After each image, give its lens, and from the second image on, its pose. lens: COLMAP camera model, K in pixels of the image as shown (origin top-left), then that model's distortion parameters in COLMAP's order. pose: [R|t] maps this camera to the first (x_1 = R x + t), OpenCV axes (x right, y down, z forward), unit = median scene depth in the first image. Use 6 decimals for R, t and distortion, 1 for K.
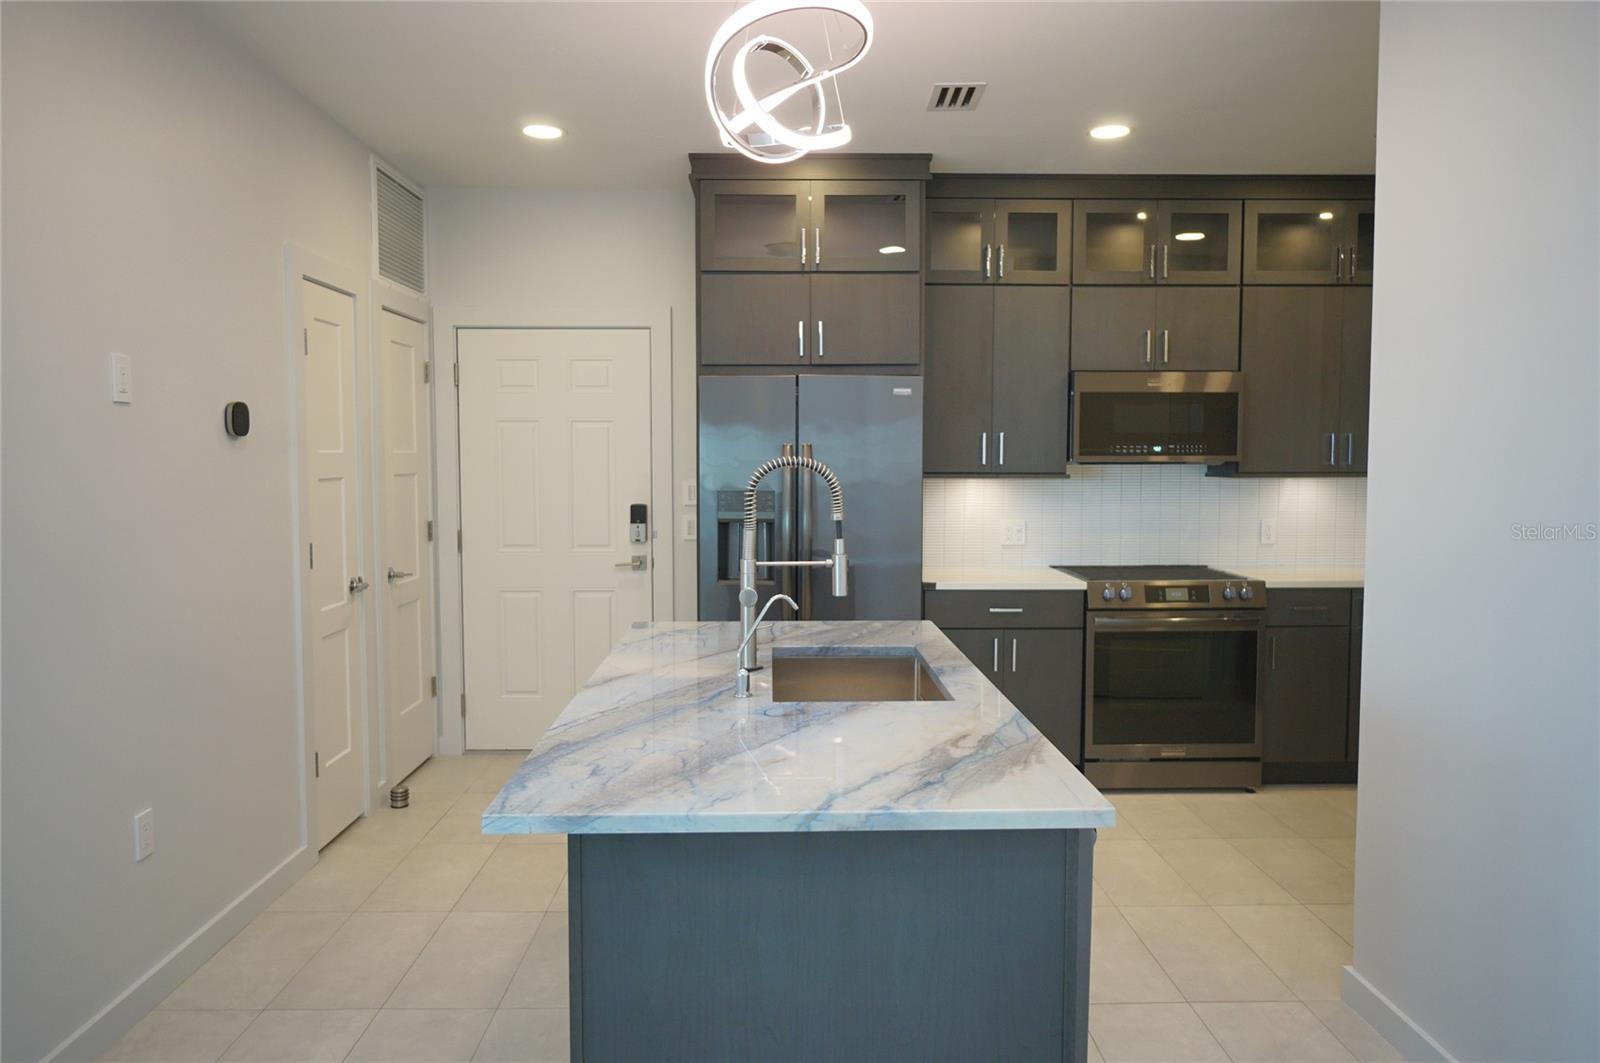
lens RADIAL K [[1137.8, 0, 800.0], [0, 1137.8, 531.5], [0, 0, 1]] dist [-0.003253, 0.000922]
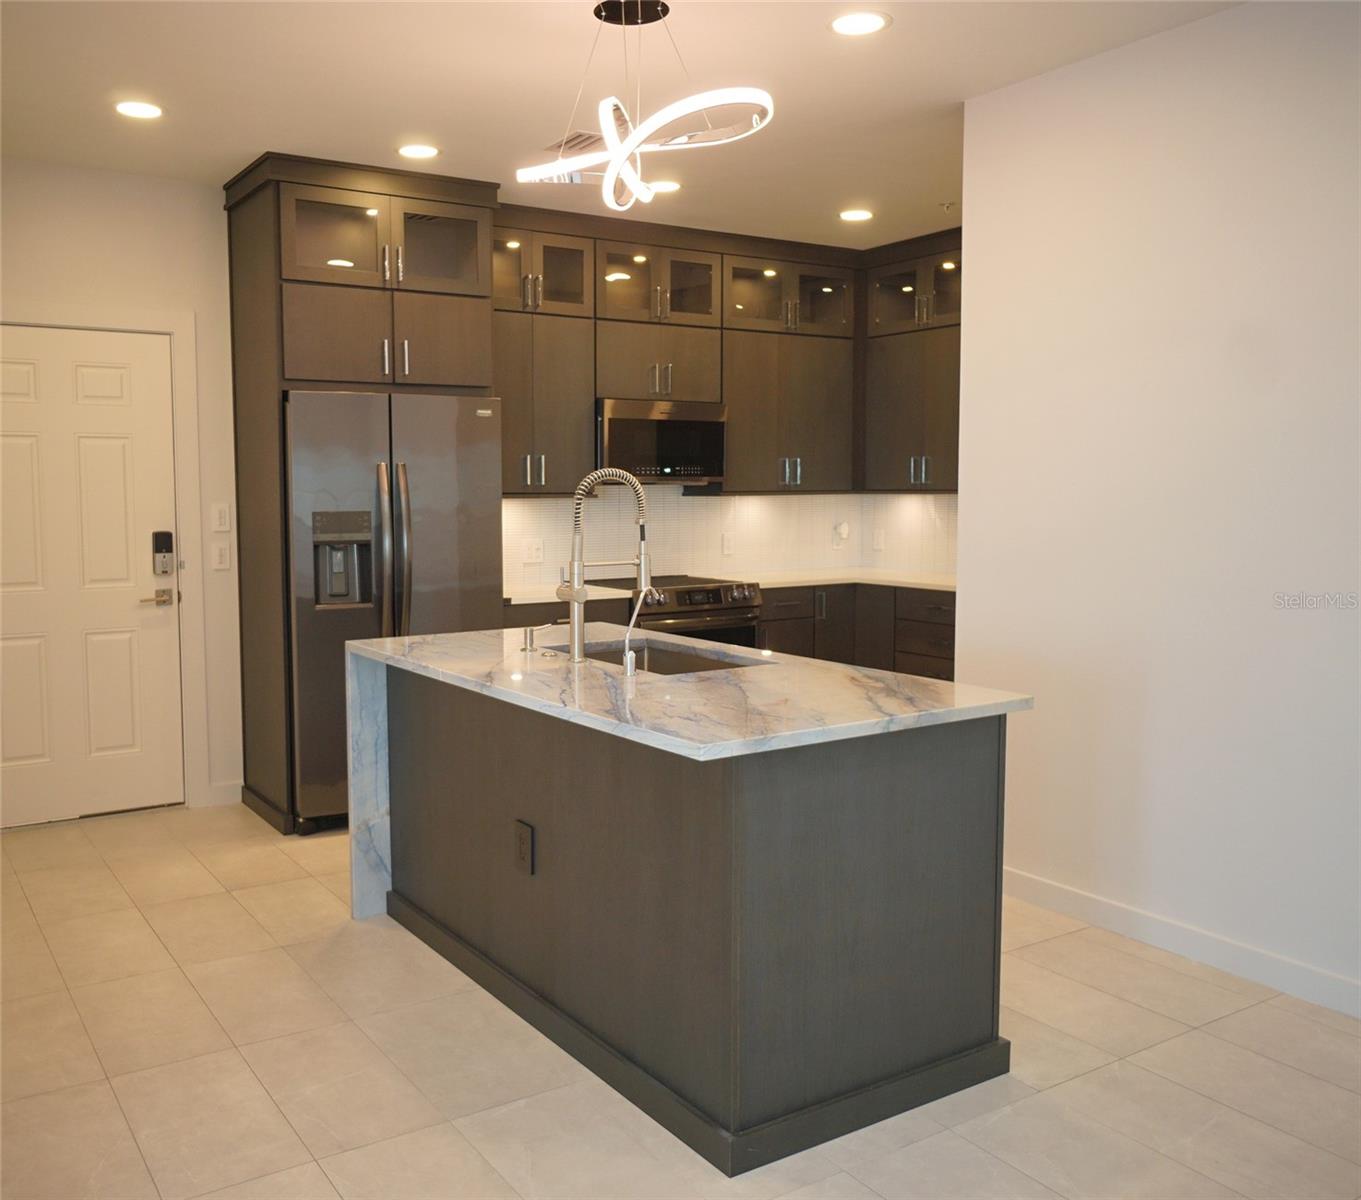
lens RADIAL K [[1255.9, 0, 680.5], [0, 1255.9, 600.0], [0, 0, 1]] dist [-0.005096, 0.010302]
pose [[0.842312, -0.052192, 0.536457, -0.347043], [0.040873, 0.998620, 0.032980, 0.014520], [-0.537438, -0.005853, 0.843283, -0.051488]]
